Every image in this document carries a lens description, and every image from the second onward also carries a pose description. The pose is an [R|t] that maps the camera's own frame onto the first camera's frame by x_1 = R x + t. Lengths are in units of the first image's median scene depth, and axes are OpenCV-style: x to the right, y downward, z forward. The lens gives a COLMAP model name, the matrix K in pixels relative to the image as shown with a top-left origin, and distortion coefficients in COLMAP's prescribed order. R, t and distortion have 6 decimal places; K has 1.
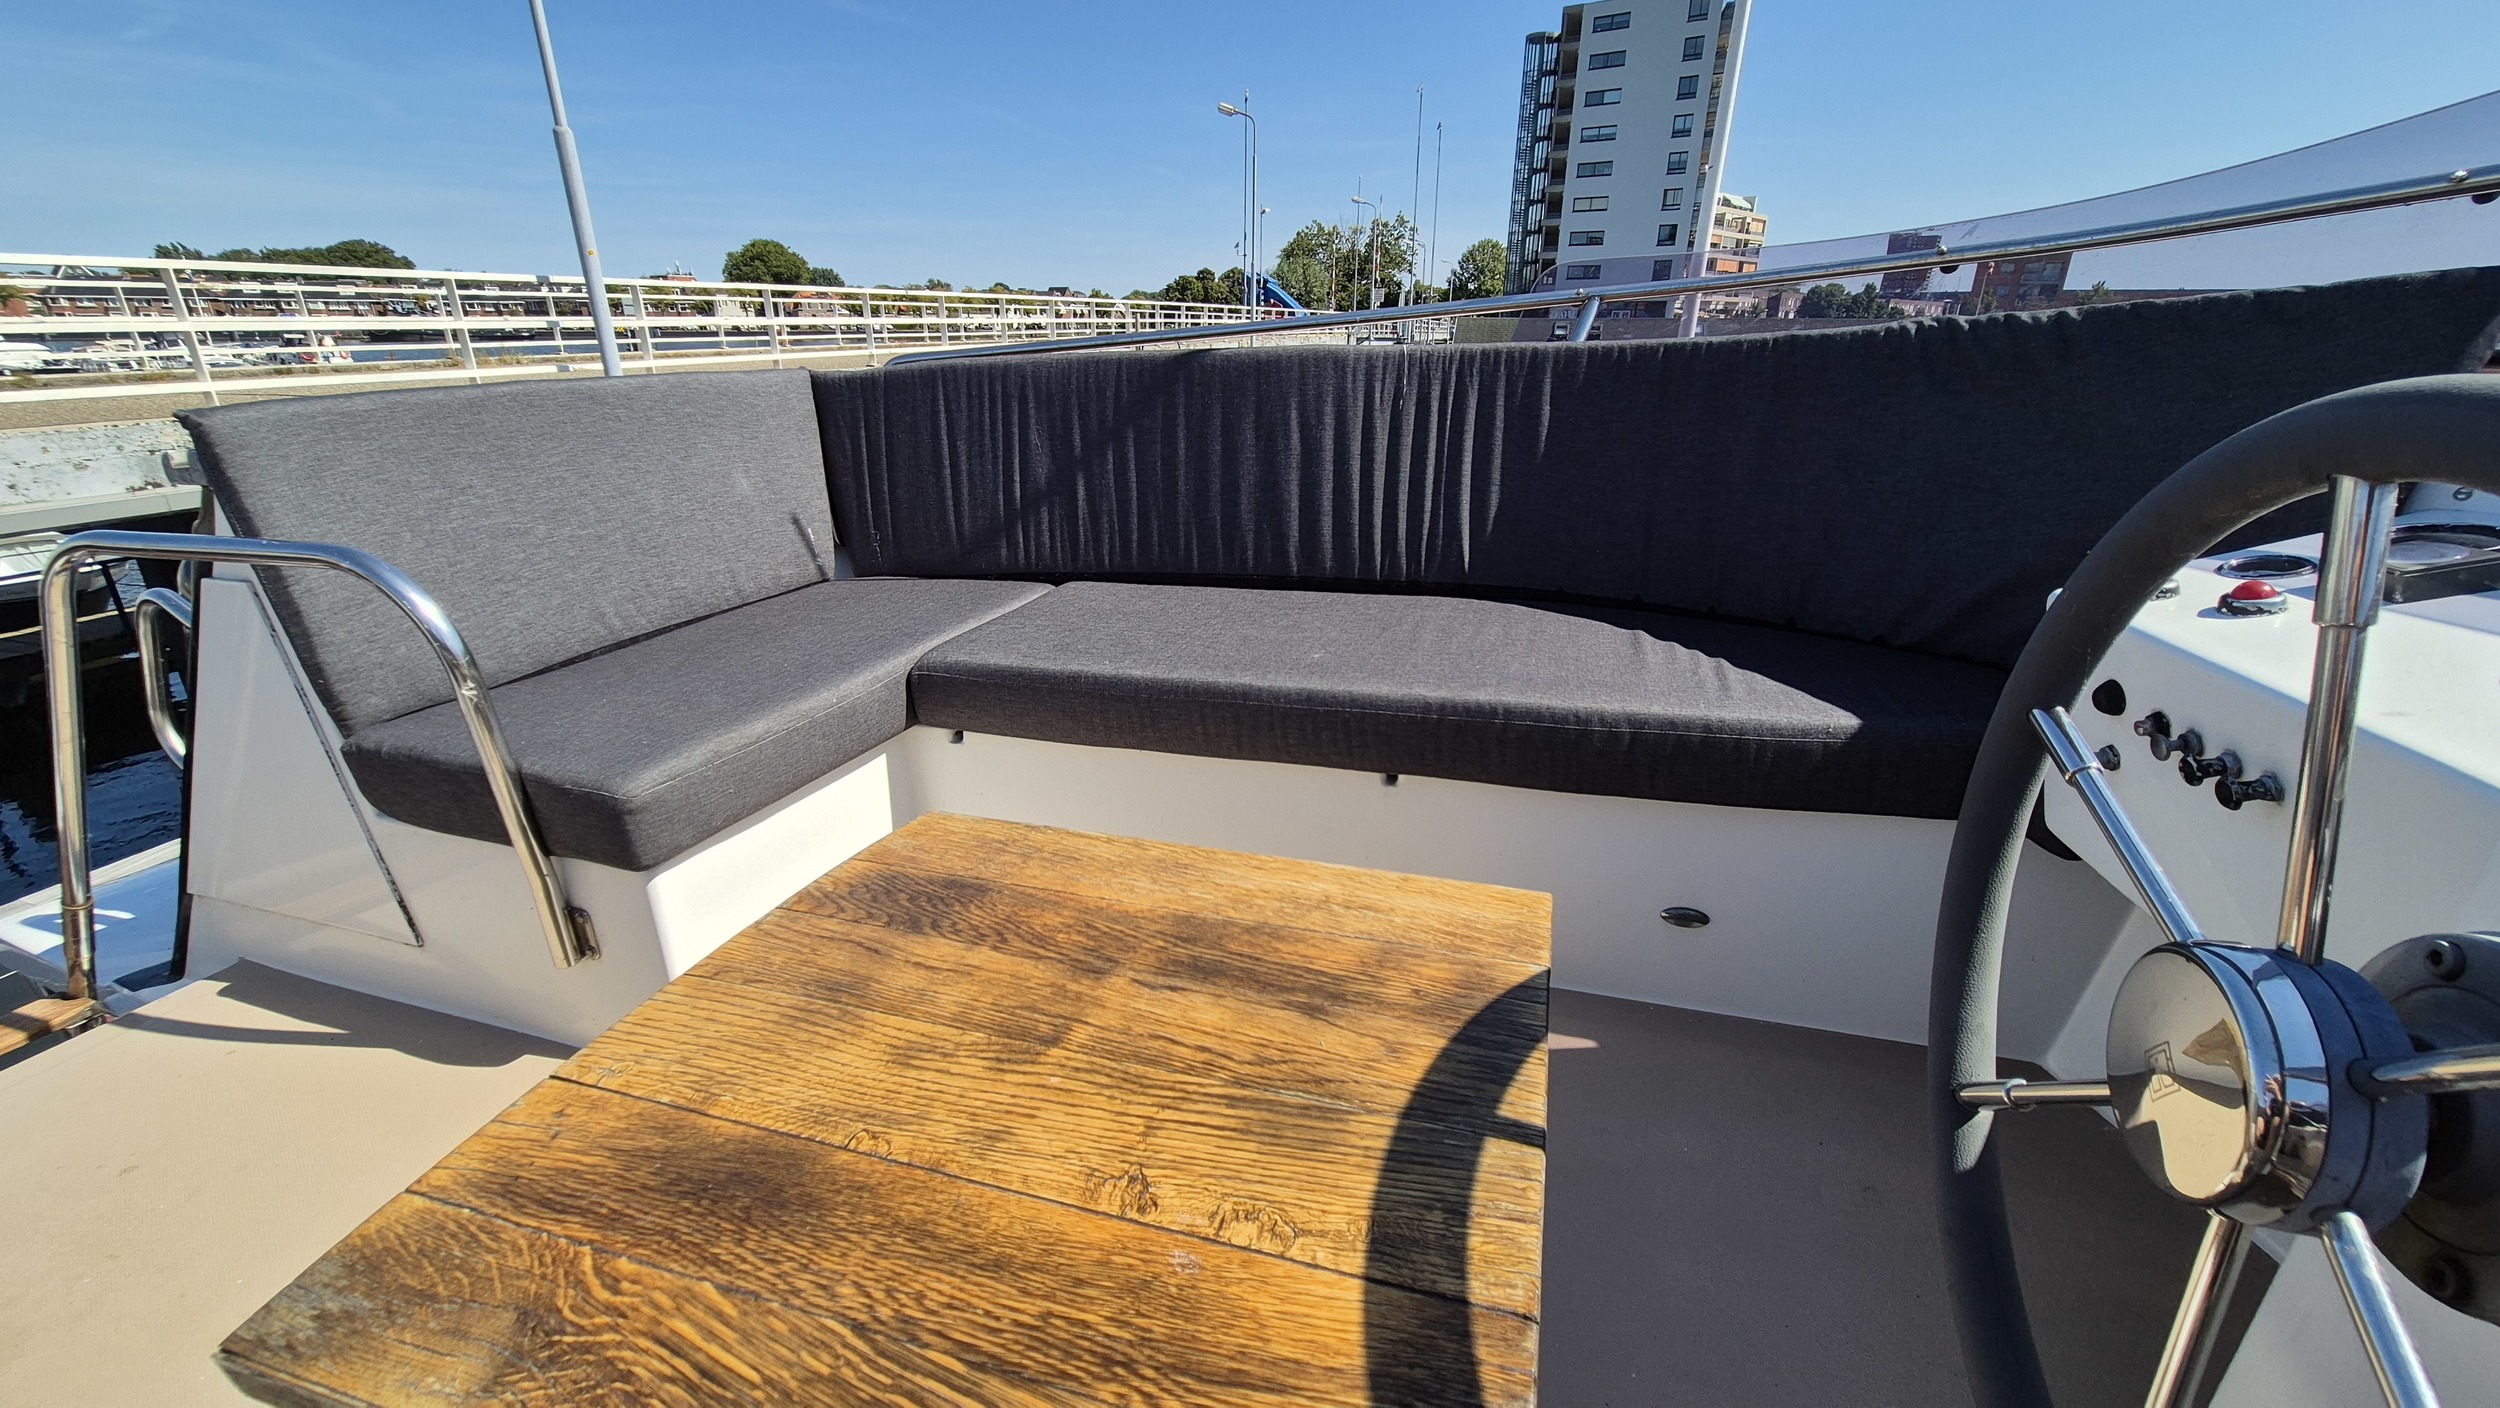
lens RADIAL K [[1024.5, 0, 1244.7], [0, 1024.5, 710.6], [0, 0, 1]] dist [0.004200, -0.000116]
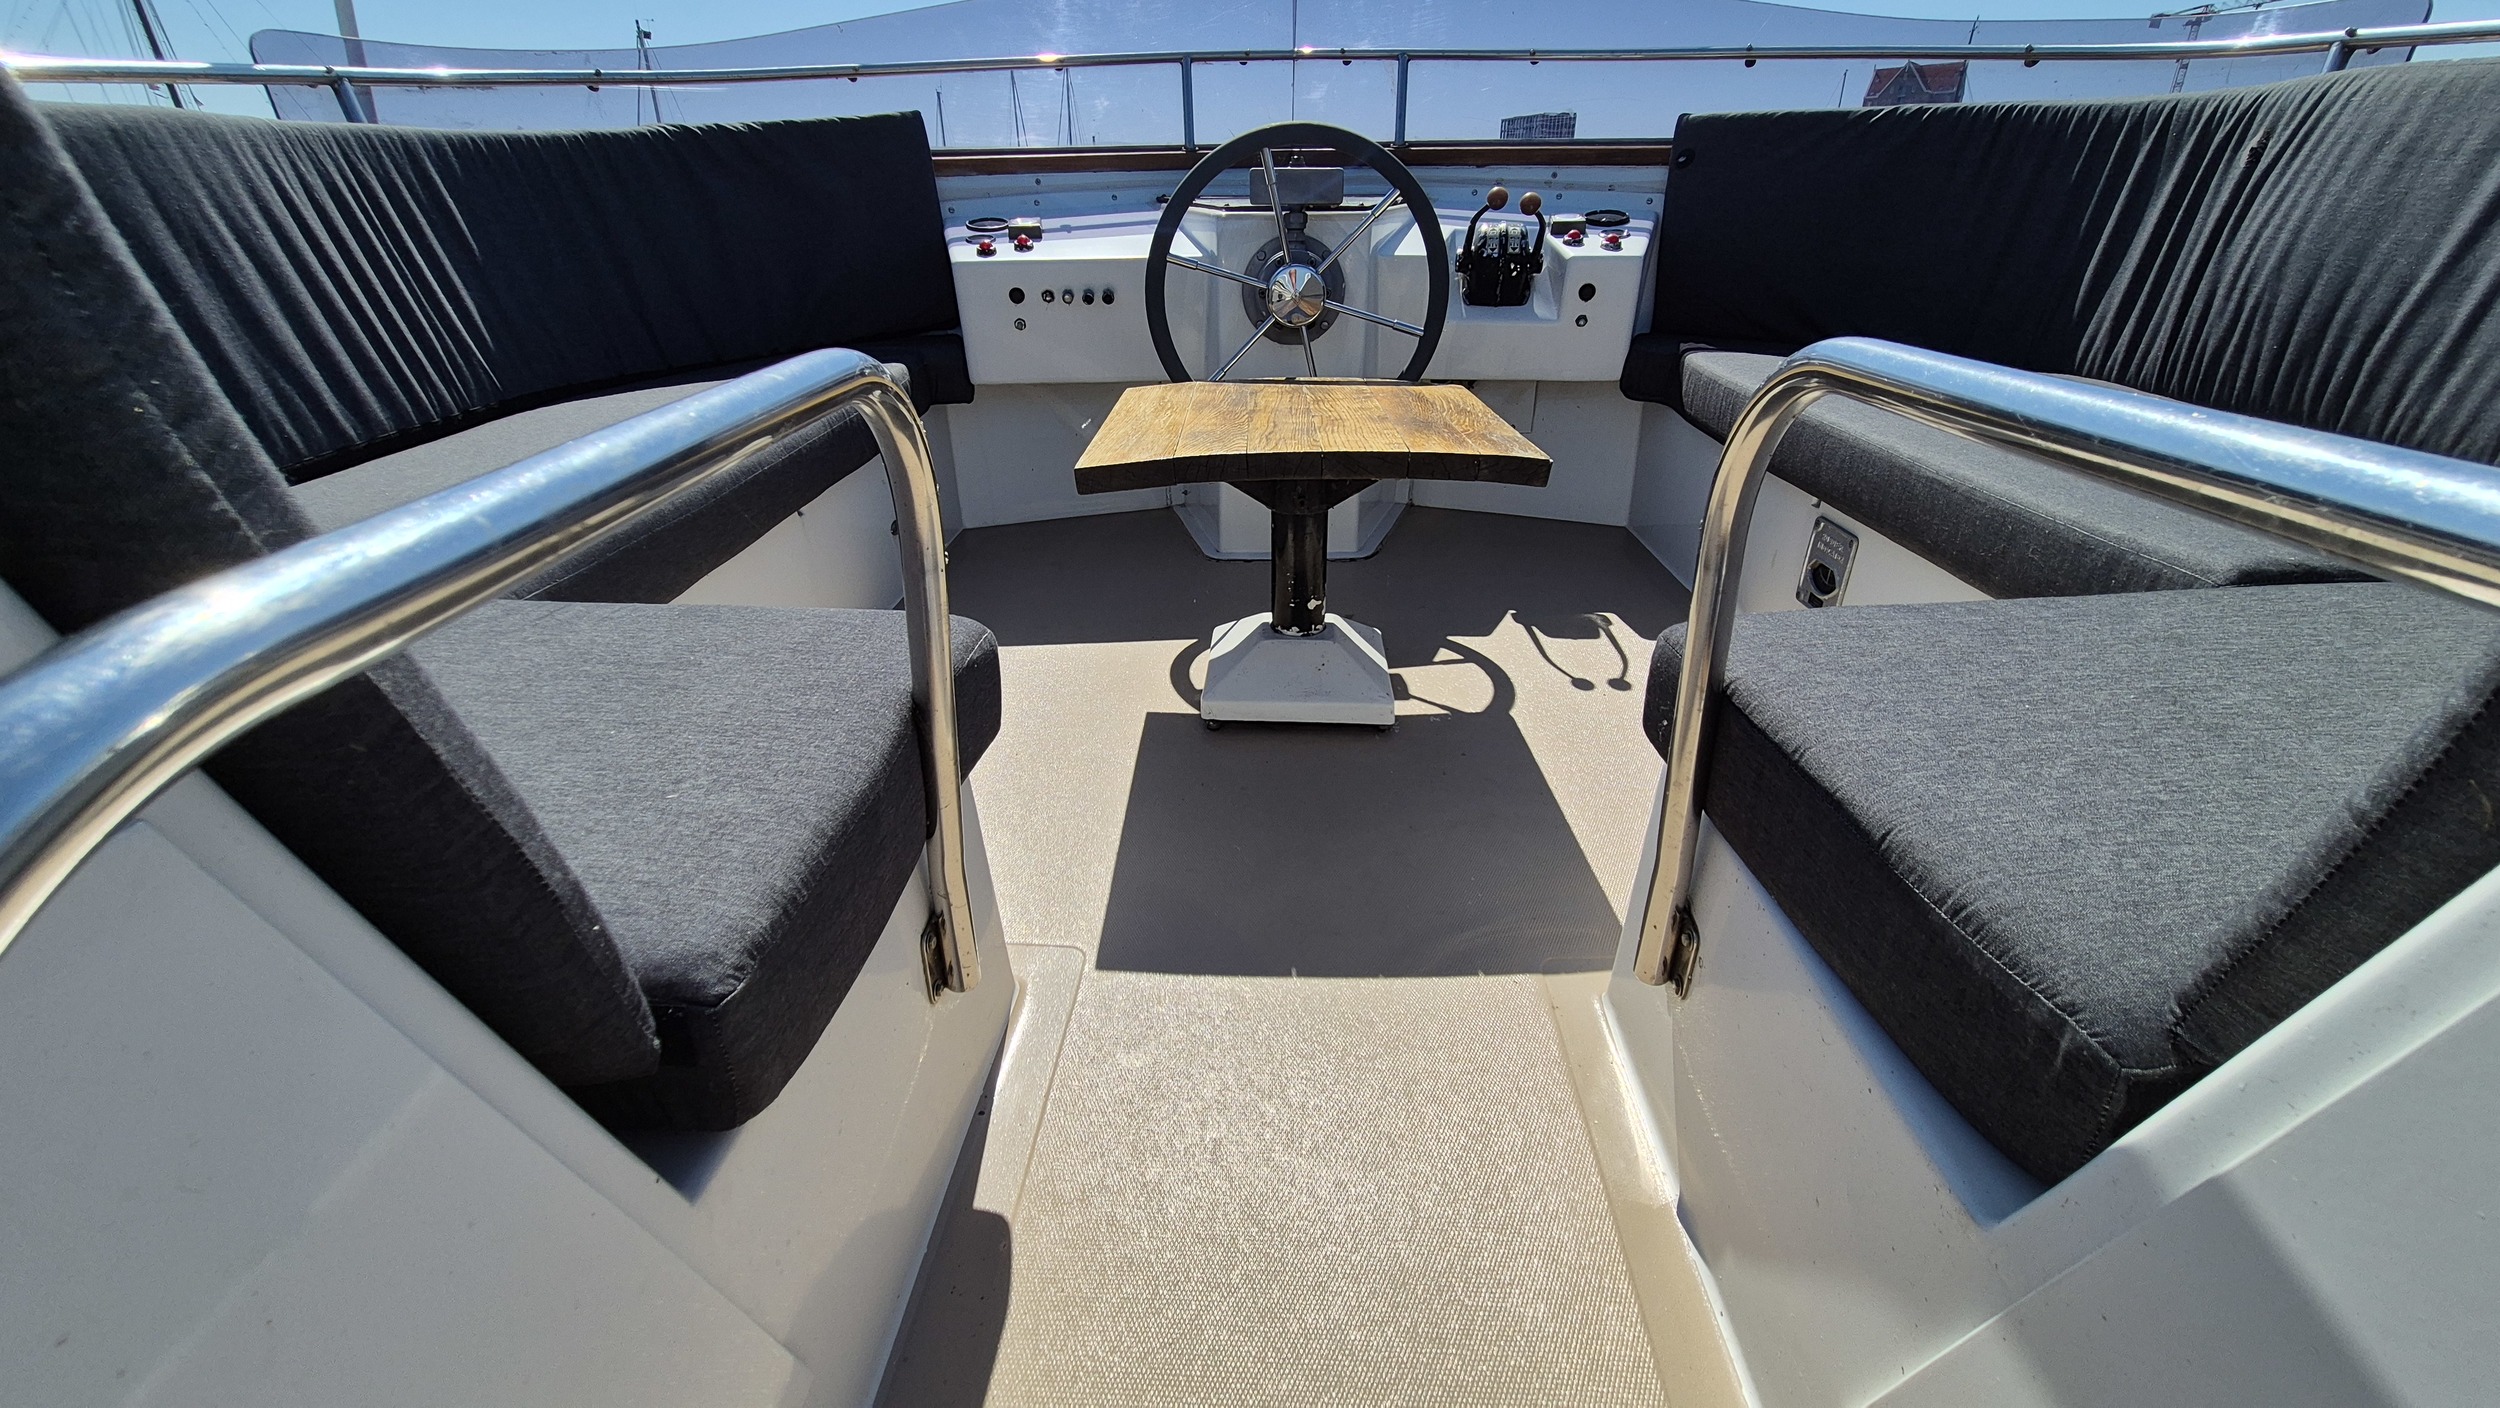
lens RADIAL K [[1024.5, 0, 1241.3], [0, 1024.5, 704.1], [0, 0, 1]] dist [0.004200, -0.000116]
pose [[-0.279158, -0.412618, 0.867074, -1.308526], [0.352869, 0.795712, 0.492267, -0.184367], [-0.893059, 0.443383, -0.076529, 0.864964]]
